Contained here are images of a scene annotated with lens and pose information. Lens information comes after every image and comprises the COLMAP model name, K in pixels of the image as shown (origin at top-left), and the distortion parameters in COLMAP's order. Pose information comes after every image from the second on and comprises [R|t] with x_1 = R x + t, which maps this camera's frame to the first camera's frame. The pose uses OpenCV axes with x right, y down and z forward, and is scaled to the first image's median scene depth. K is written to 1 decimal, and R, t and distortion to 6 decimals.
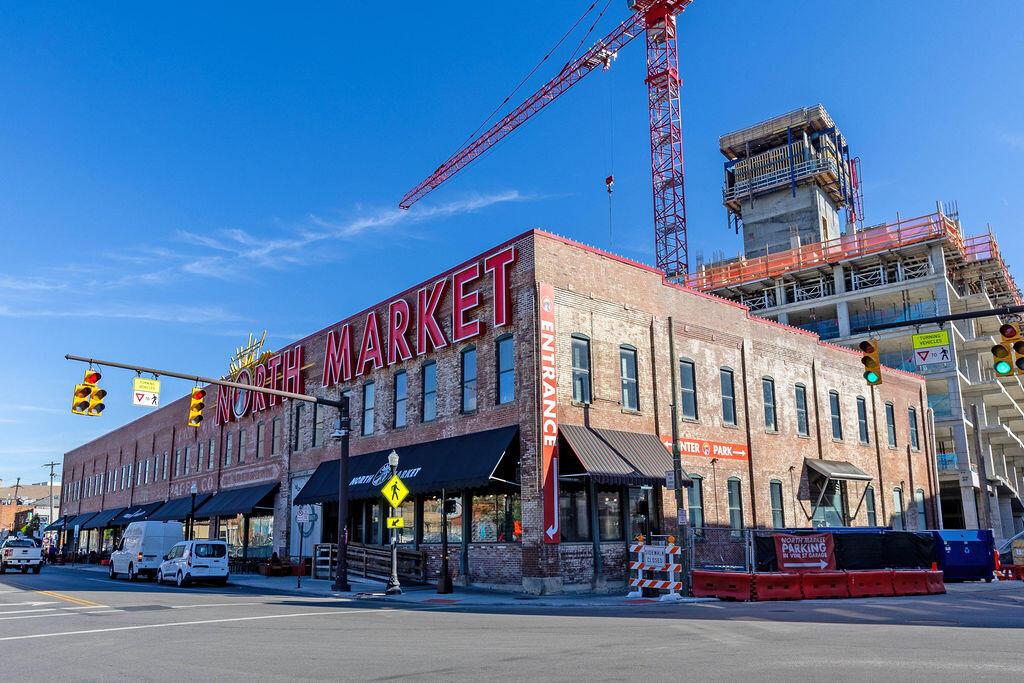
lens RADIAL K [[755.4, 0, 510.6], [0, 755.4, 398.1], [0, 0, 1]] dist [0.072271, -0.140110]
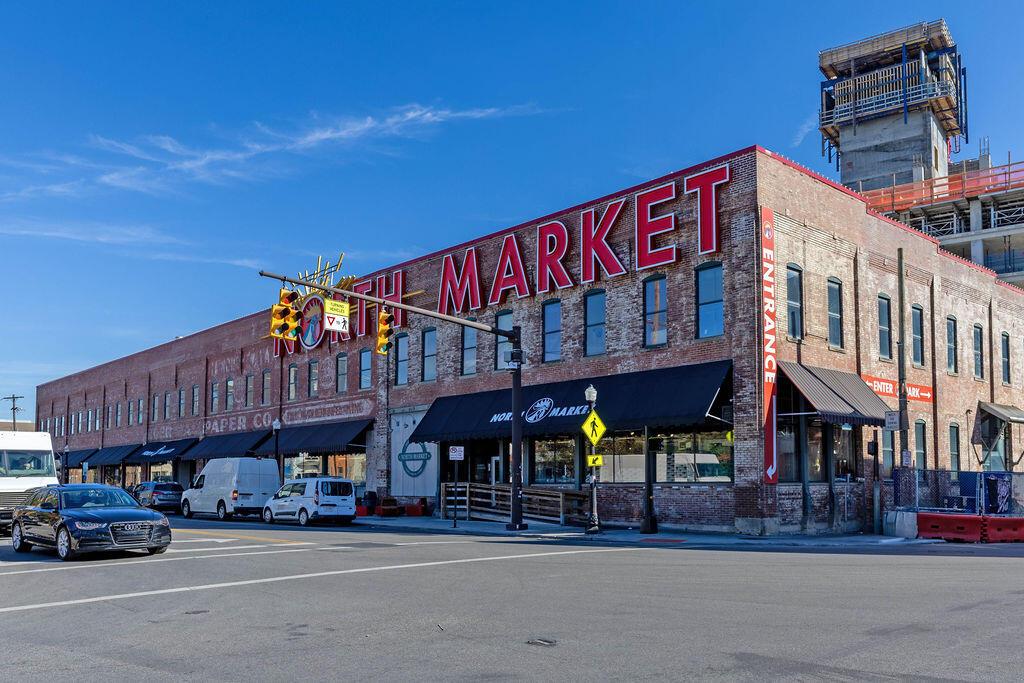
lens RADIAL K [[810.9, 0, 512.3], [0, 810.9, 435.7], [0, 0, 1]] dist [0.013324, -0.005846]
pose [[0.997631, 0.015775, 0.066965, -0.246451], [-0.023676, 0.992625, 0.118895, 0.011173], [-0.064596, -0.120199, 0.990646, 0.001118]]
